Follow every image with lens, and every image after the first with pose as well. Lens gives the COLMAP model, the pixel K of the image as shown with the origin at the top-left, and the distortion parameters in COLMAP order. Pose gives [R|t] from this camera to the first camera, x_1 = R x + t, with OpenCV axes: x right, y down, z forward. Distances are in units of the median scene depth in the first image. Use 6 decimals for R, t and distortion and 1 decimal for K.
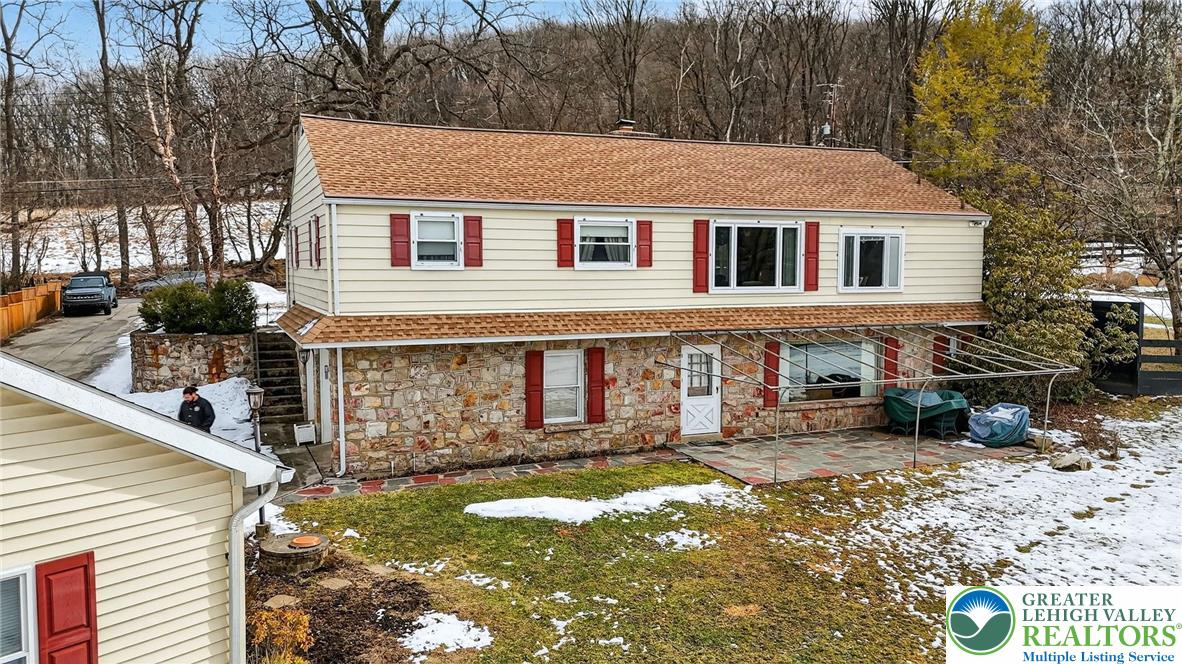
lens RADIAL K [[858.4, 0, 591.0], [0, 858.4, 332.0], [0, 0, 1]] dist [0.087694, -0.084951]
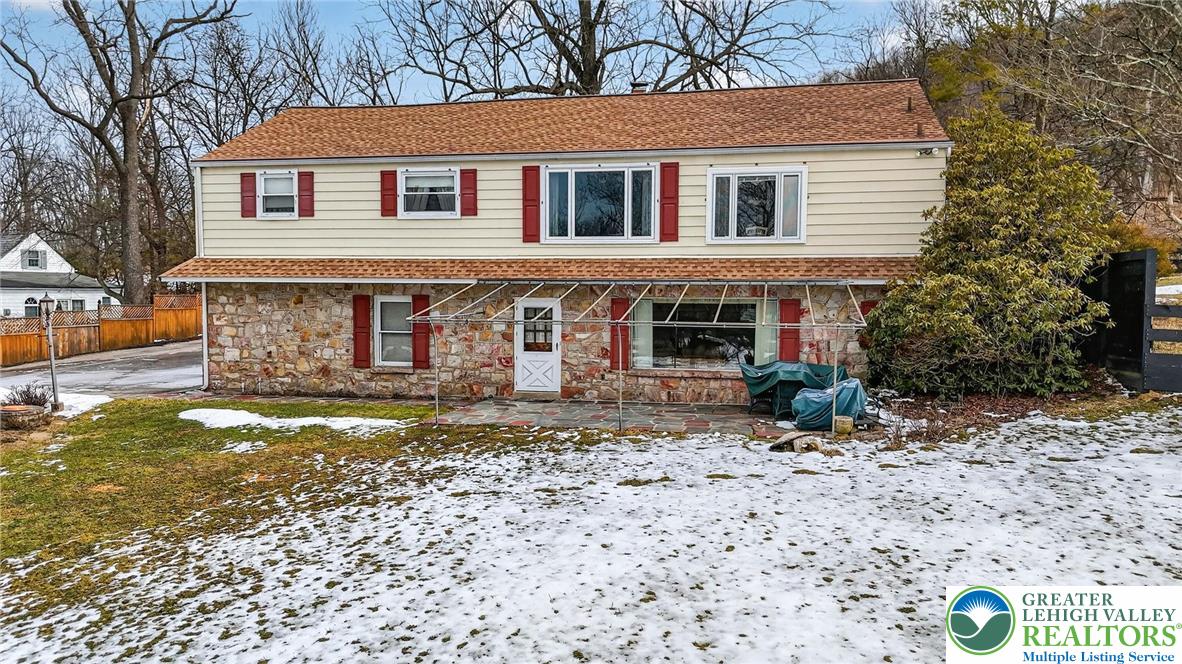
lens RADIAL K [[858.4, 0, 591.0], [0, 858.4, 332.0], [0, 0, 1]] dist [0.087694, -0.084951]
pose [[0.826664, 0.037031, -0.561476, 0.744487], [-0.046991, 0.998890, -0.003306, 0.055577], [0.560730, 0.029117, 0.827487, 0.254716]]
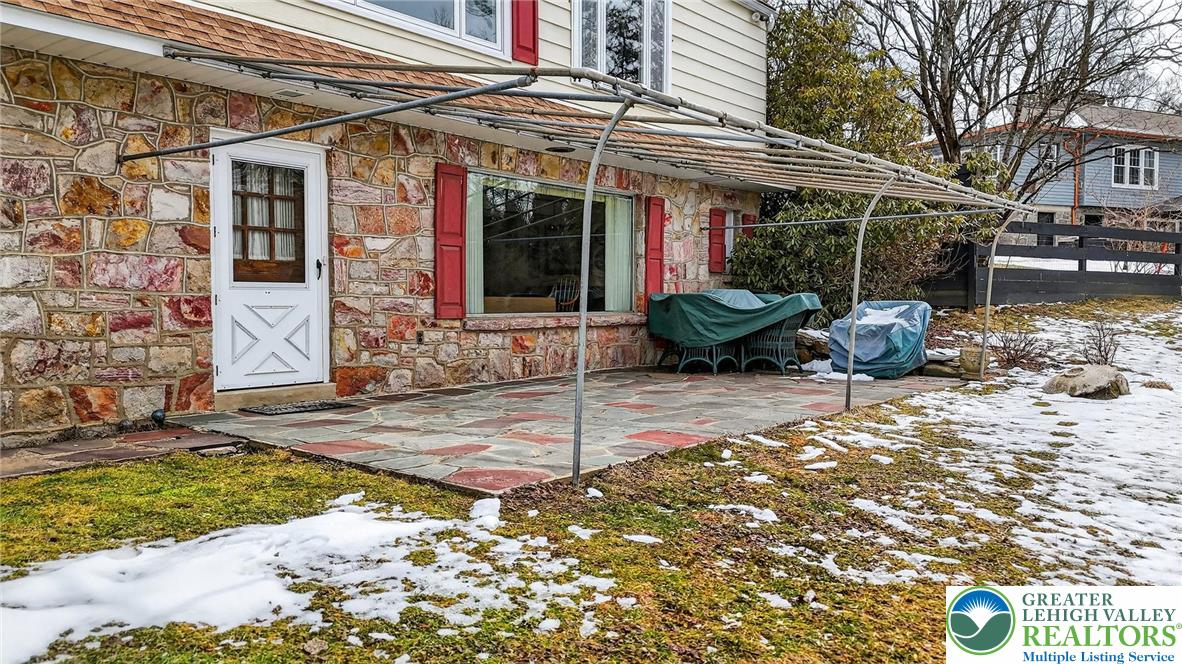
lens RADIAL K [[858.4, 0, 591.0], [0, 858.4, 332.0], [0, 0, 1]] dist [0.087694, -0.084951]
pose [[0.884989, -0.015943, 0.465338, 0.078968], [0.032302, 0.999108, -0.027204, 0.115152], [-0.464489, 0.039107, 0.884715, 0.641230]]
